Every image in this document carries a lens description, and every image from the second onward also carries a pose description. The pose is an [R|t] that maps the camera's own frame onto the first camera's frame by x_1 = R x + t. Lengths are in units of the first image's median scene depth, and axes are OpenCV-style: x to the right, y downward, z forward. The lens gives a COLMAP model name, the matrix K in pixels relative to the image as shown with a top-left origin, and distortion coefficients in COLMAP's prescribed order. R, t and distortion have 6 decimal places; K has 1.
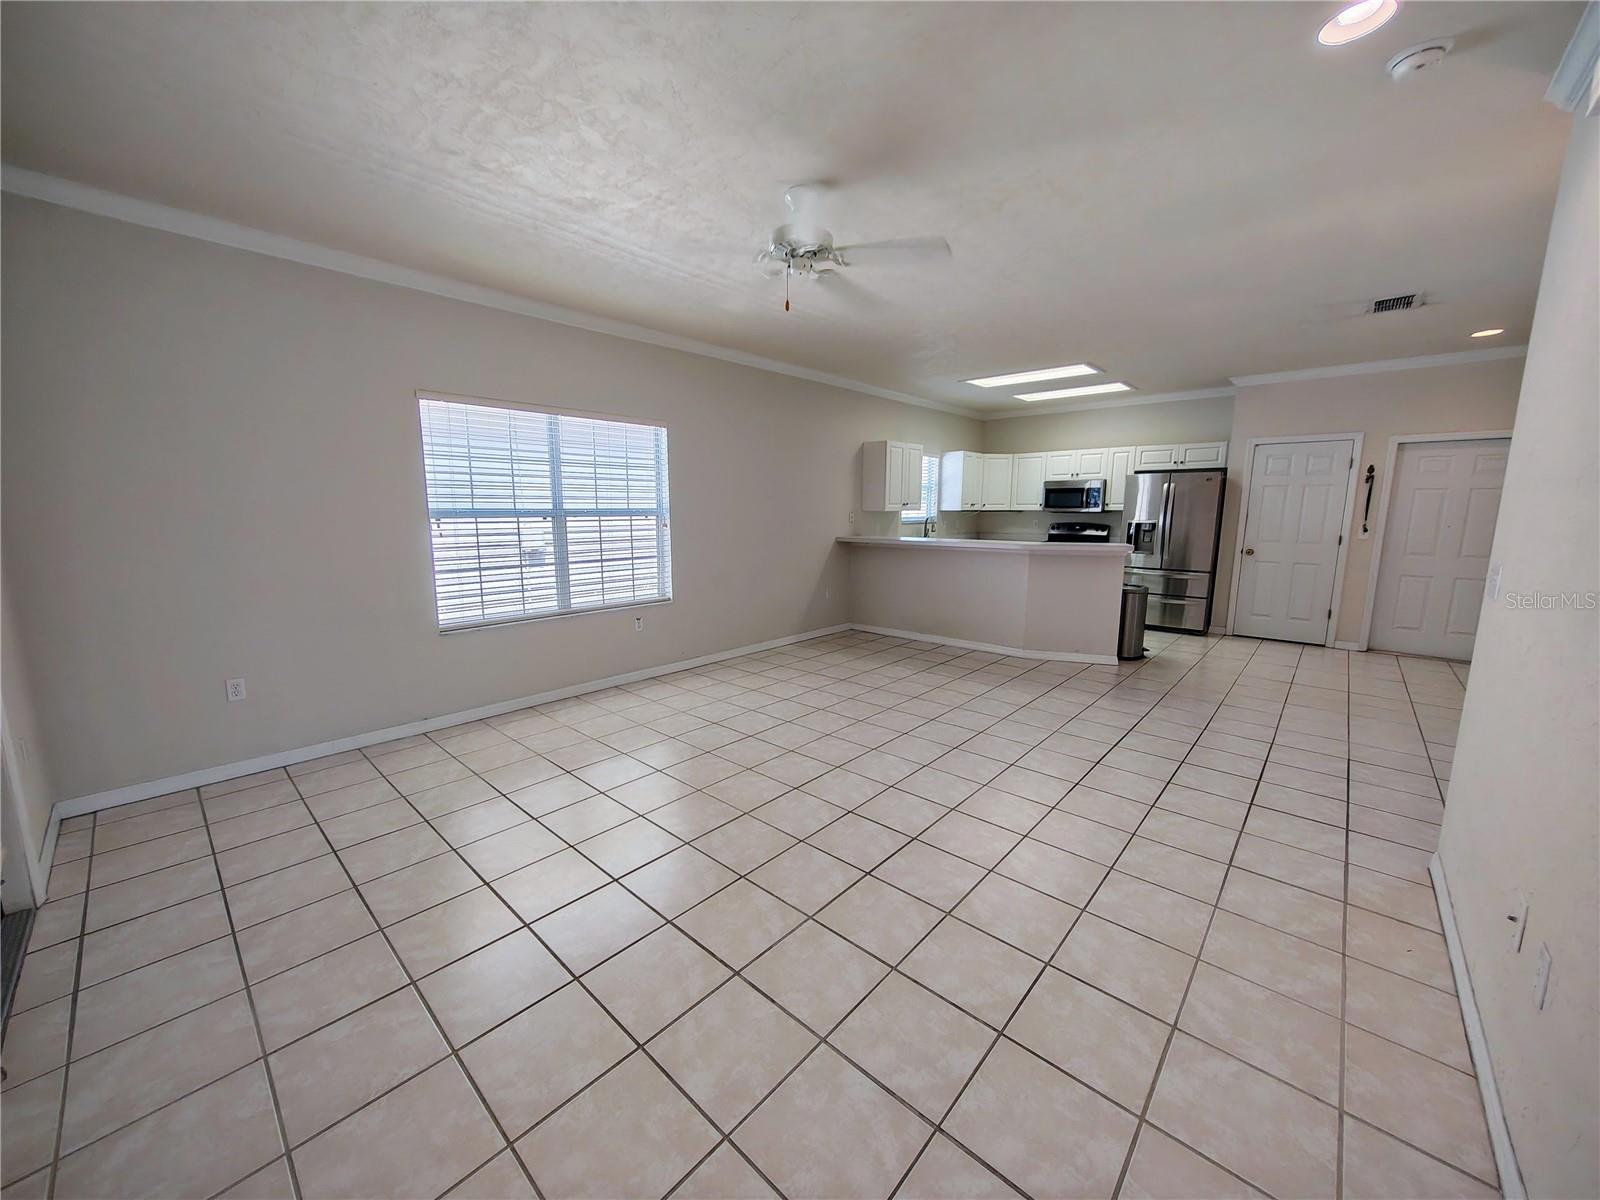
lens RADIAL K [[608.3, 0, 792.9], [0, 608.3, 599.1], [0, 0, 1]] dist [-0.000424, -0.000265]
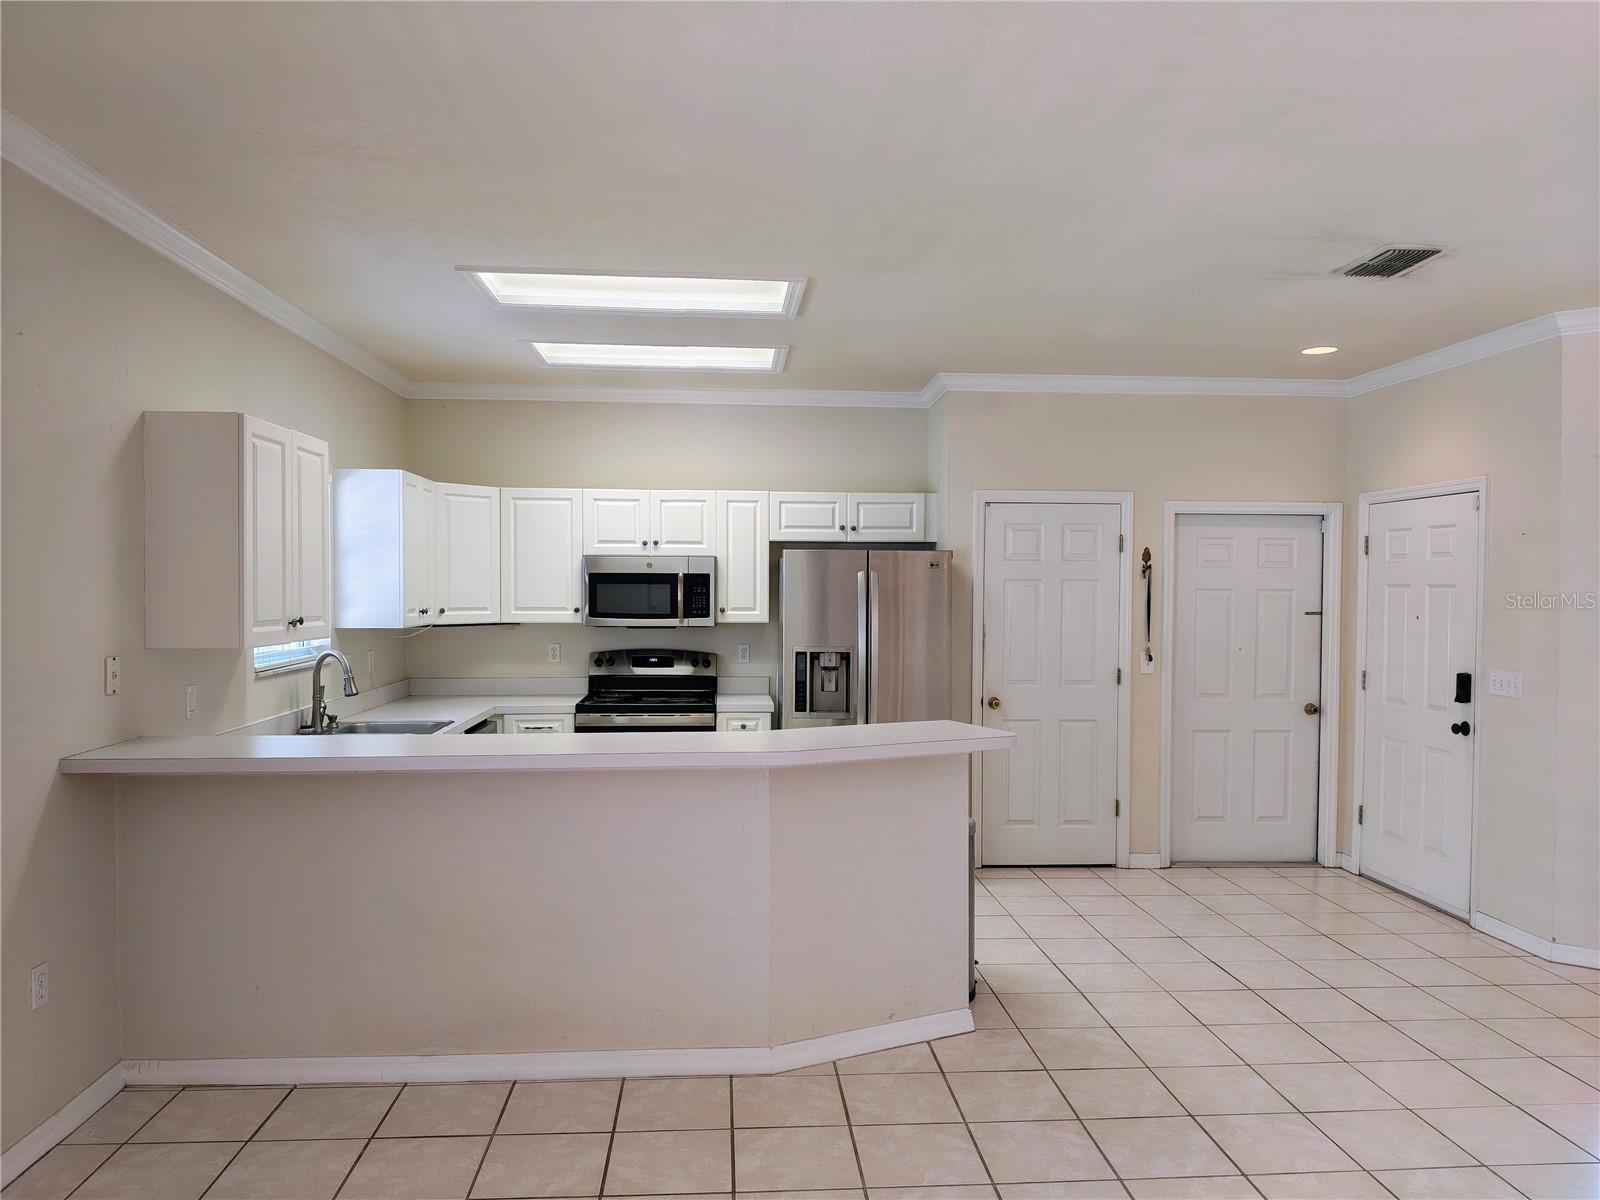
lens RADIAL K [[1105.2, 0, 799.5], [0, 1105.2, 614.2], [0, 0, 1]] dist [0.108236, -0.180600]
pose [[0.688931, -0.014747, 0.724677, -0.054711], [0.103122, 0.991617, -0.077856, -0.091440], [-0.717453, 0.128367, 0.684677, 0.433573]]
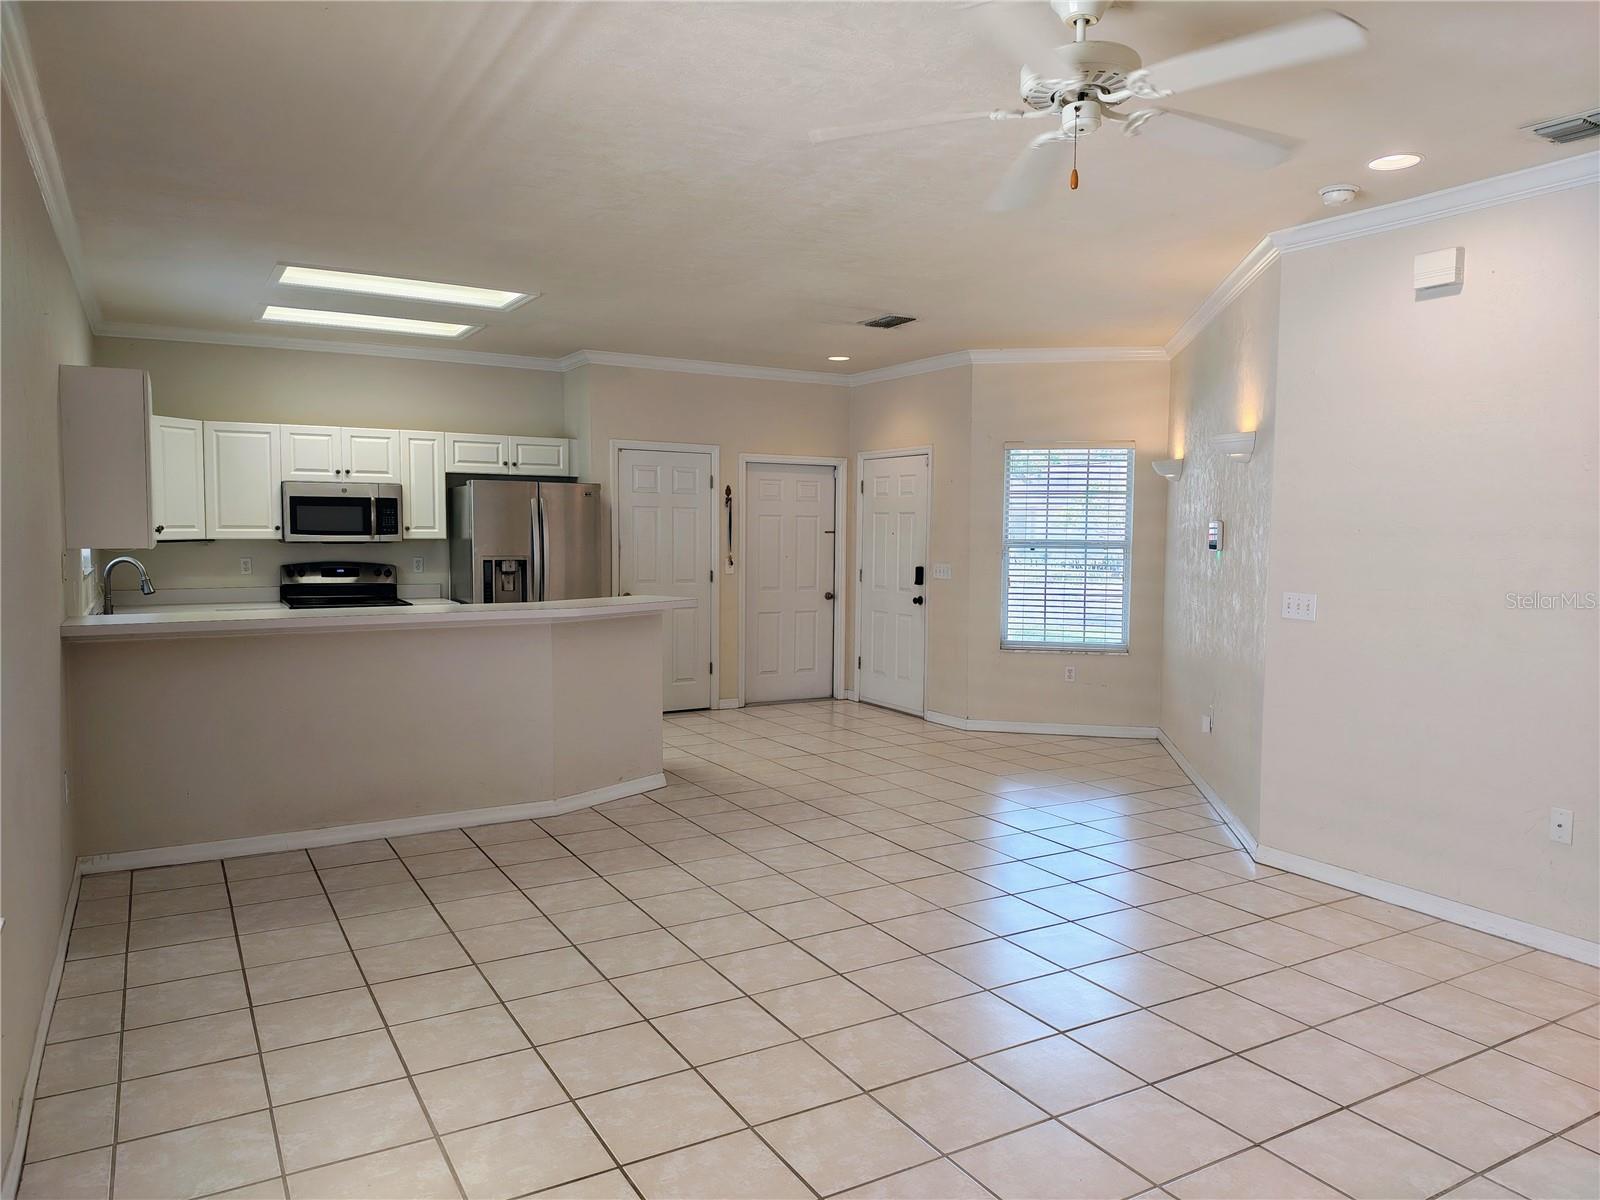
lens RADIAL K [[1109.2, 0, 816.4], [0, 1109.2, 602.9], [0, 0, 1]] dist [0.086864, -0.162448]
pose [[0.291492, -0.065403, 0.954335, -0.411207], [0.132806, 0.990765, 0.027335, -0.073252], [-0.947309, 0.118774, 0.297486, 0.382479]]
